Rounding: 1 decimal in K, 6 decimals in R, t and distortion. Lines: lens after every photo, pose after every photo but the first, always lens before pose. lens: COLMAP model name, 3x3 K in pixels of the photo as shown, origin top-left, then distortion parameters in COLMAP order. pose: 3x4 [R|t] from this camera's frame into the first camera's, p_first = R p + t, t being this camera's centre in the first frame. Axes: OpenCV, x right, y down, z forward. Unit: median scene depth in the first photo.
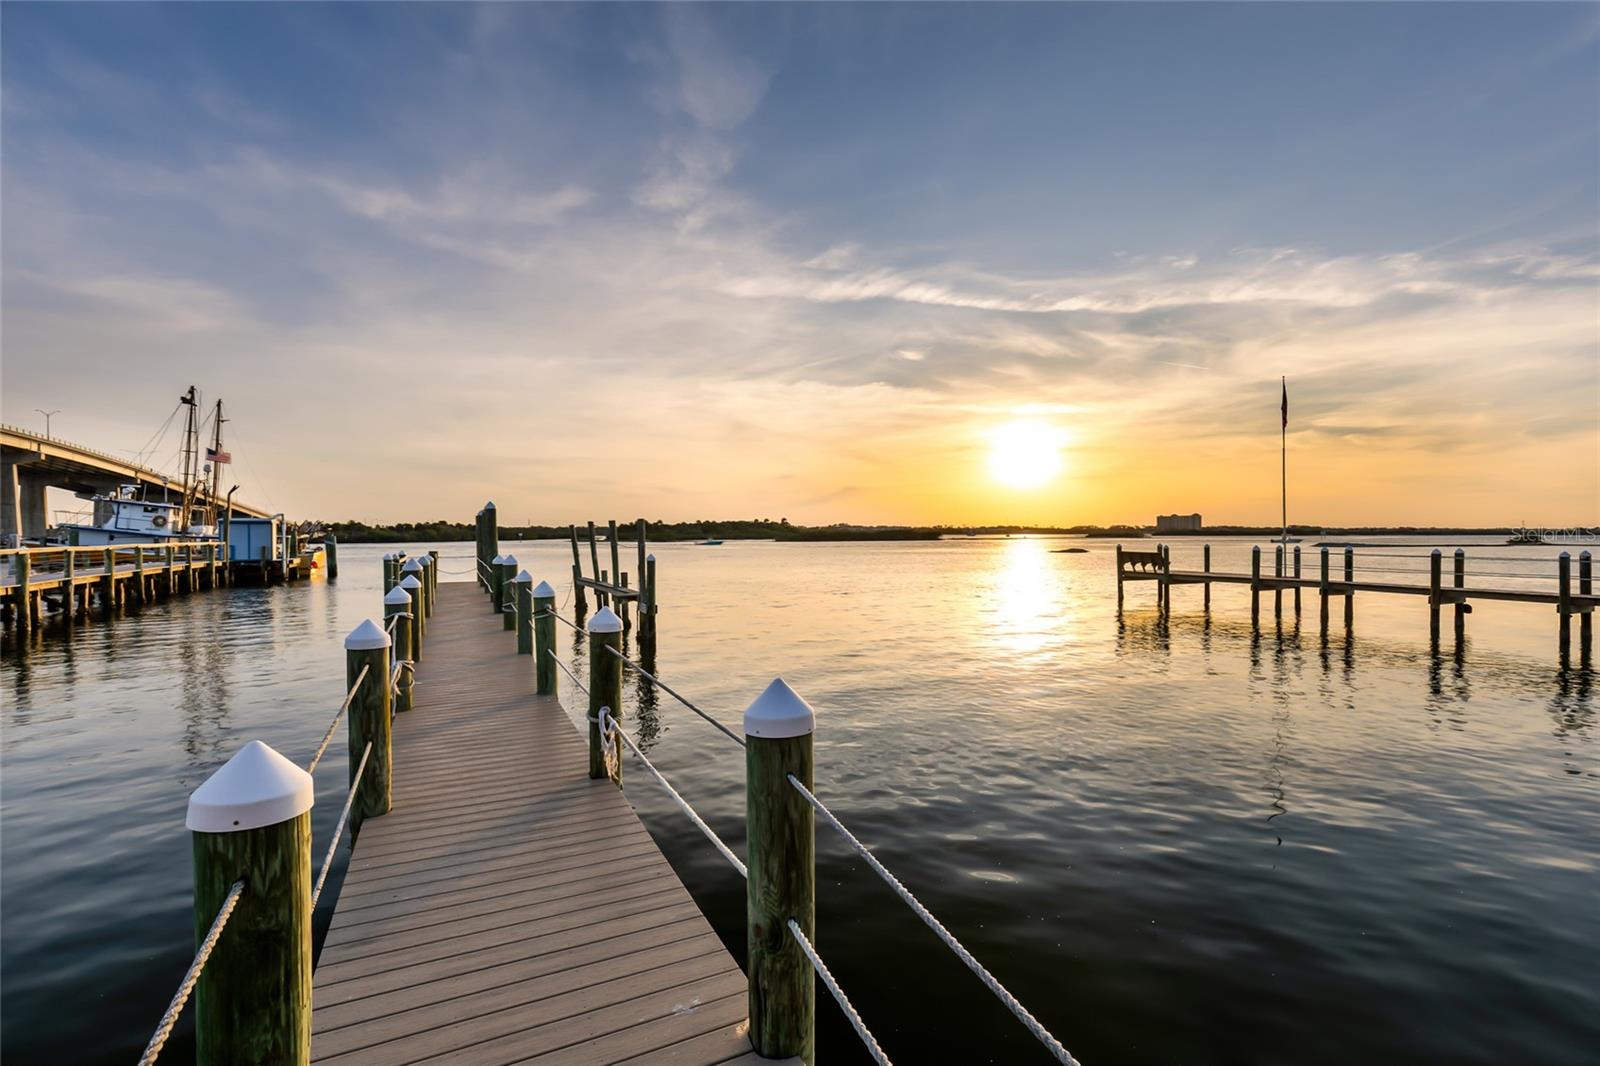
lens RADIAL K [[730.3, 0, 800.0], [0, 730.3, 533.0], [0, 0, 1]] dist [-0.001960, -0.000309]
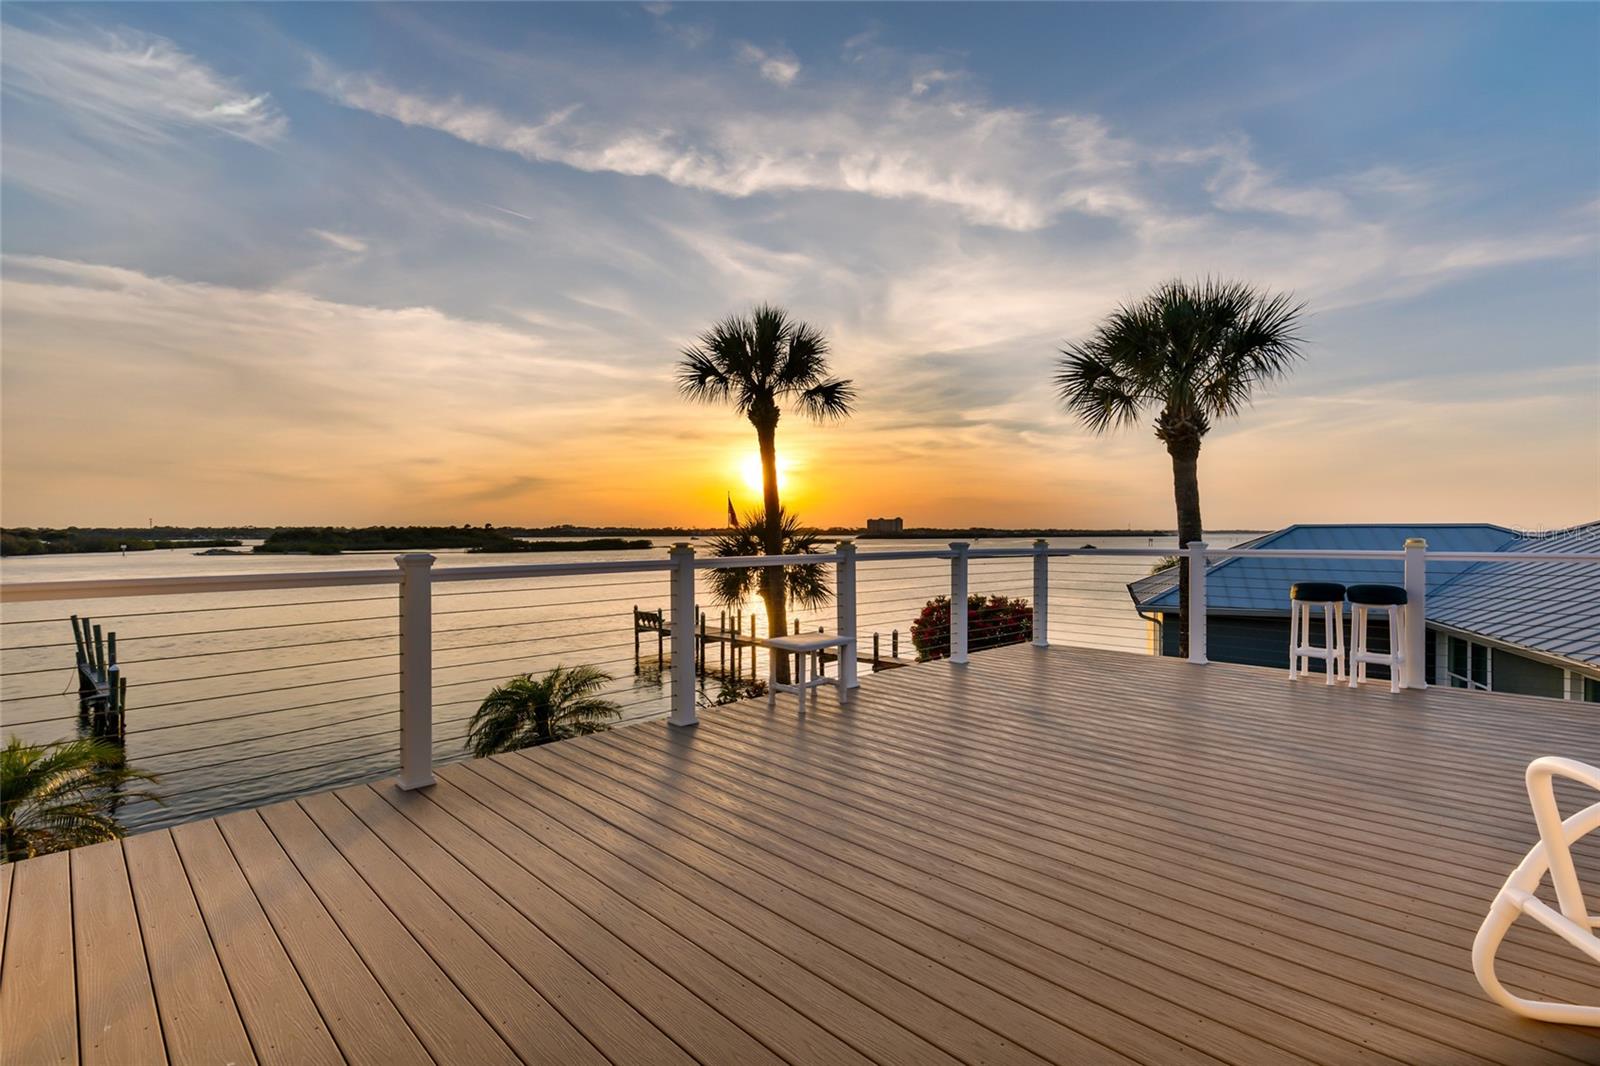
lens RADIAL K [[730.3, 0, 800.0], [0, 730.3, 533.0], [0, 0, 1]] dist [-0.001960, -0.000309]
pose [[0.942024, -0.007109, 0.335470, 0.092154], [0.009522, 0.999939, -0.005548, 0.001015], [-0.335410, 0.008421, 0.942035, 0.119811]]
